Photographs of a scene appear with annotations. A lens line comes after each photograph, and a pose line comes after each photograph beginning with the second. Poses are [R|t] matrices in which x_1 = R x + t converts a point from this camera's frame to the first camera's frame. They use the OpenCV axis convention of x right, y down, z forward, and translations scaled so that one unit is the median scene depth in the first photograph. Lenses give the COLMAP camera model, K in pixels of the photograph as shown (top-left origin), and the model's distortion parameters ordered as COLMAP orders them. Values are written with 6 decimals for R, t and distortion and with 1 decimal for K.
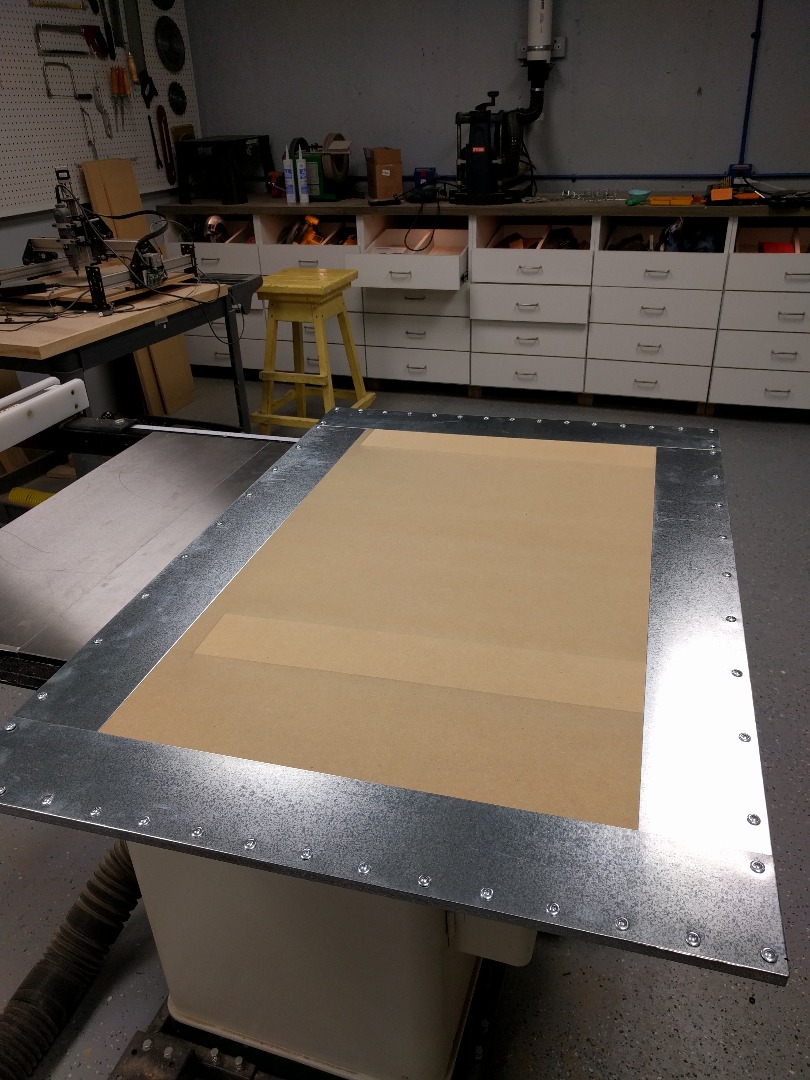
lens RADIAL K [[788.7, 0, 405.0], [0, 788.7, 540.0], [0, 0, 1]] dist [0.005623, -0.005129]
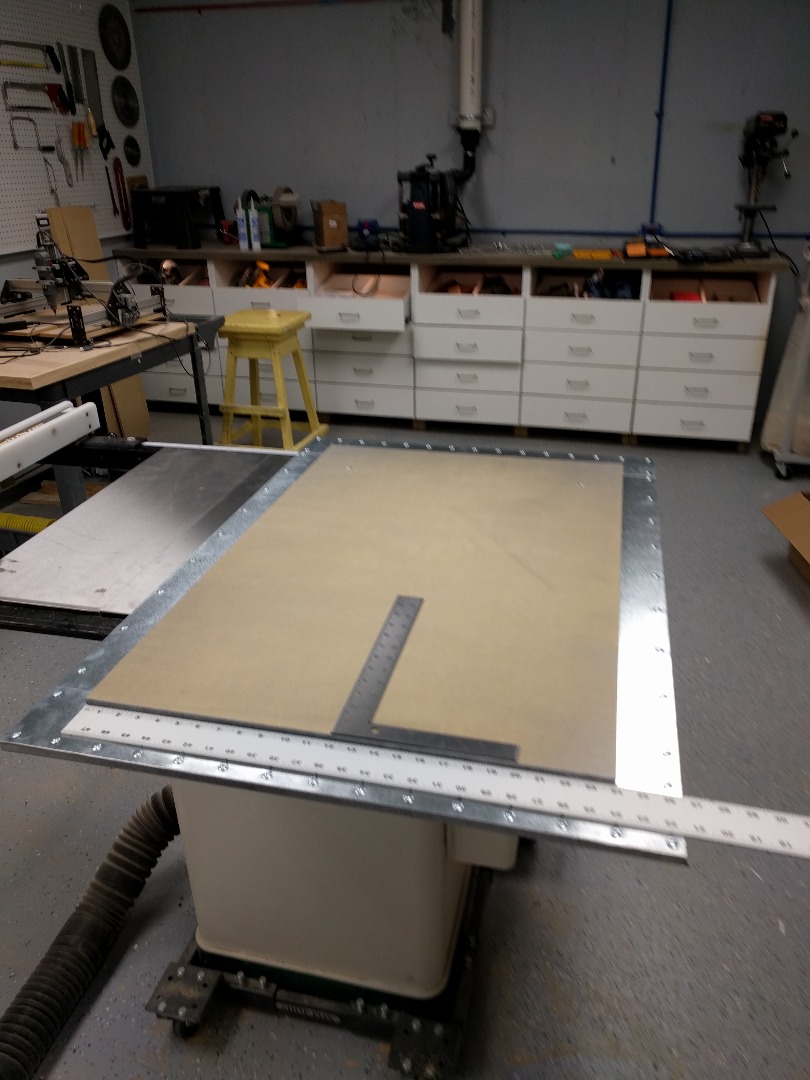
lens RADIAL K [[820.5, 0, 407.8], [0, 820.5, 529.9], [0, 0, 1]] dist [-0.001259, 0.003814]
pose [[0.995255, -0.014574, 0.096209, -0.038092], [0.021468, 0.997244, -0.071022, 0.033701], [-0.094908, 0.072750, 0.992824, -0.093145]]
